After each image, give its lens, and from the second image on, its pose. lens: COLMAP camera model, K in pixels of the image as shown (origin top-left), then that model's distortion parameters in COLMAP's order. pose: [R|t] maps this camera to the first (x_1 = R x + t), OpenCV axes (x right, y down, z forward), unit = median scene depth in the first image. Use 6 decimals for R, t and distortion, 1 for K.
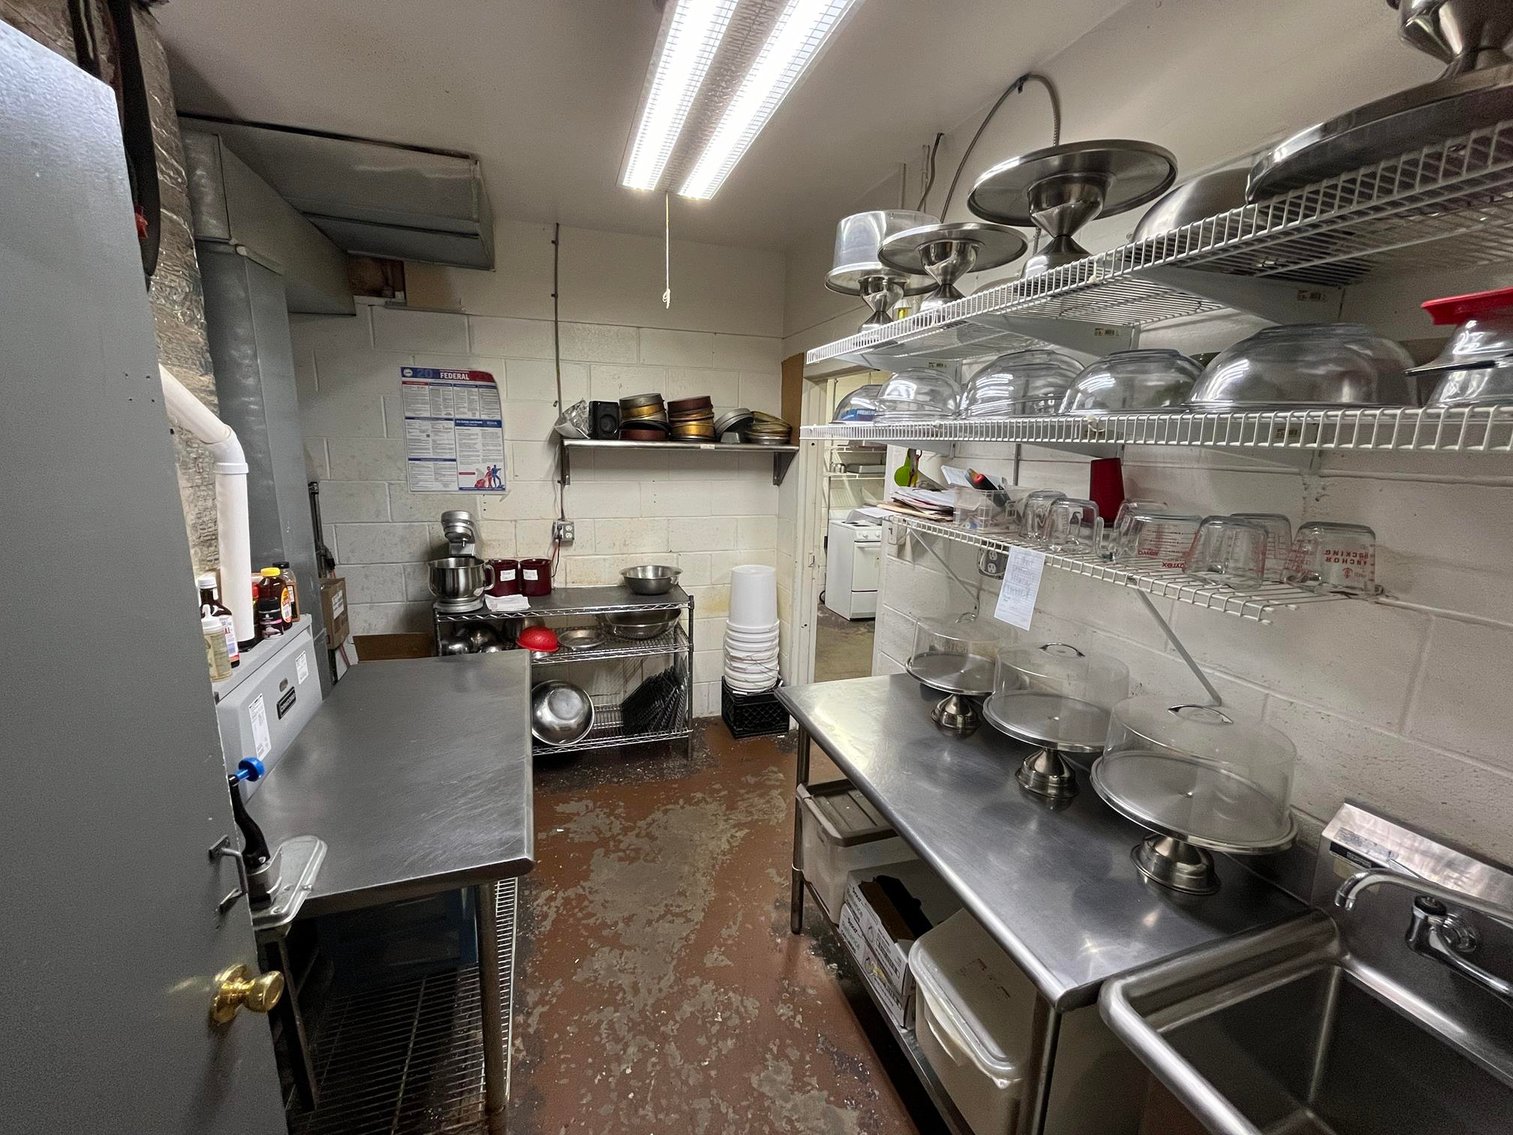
lens RADIAL K [[619.1, 0, 753.4], [0, 619.1, 562.3], [0, 0, 1]] dist [0.000076, -0.000613]
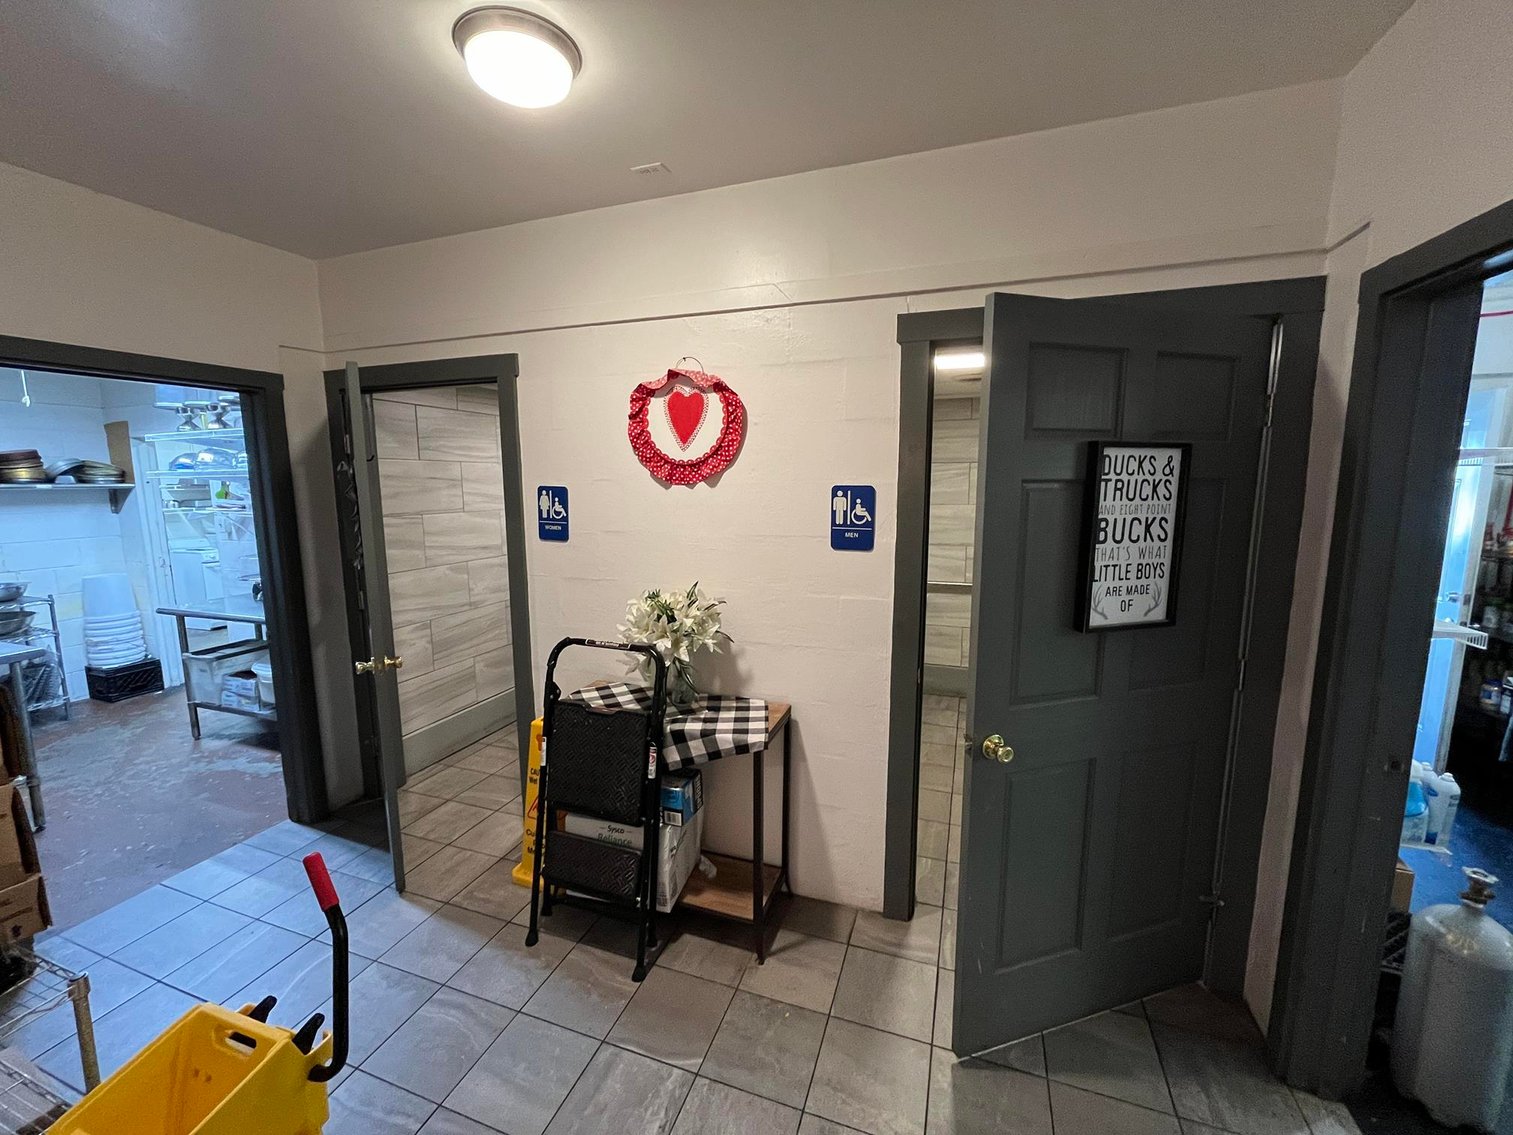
lens RADIAL K [[619.1, 0, 759.5], [0, 619.1, 565.3], [0, 0, 1]] dist [0.000076, -0.000613]
pose [[0.618485, -0.136339, 0.773878, -0.173499], [0.176541, 0.983766, 0.032225, 0.217713], [-0.765708, 0.116690, 0.632514, -1.045471]]
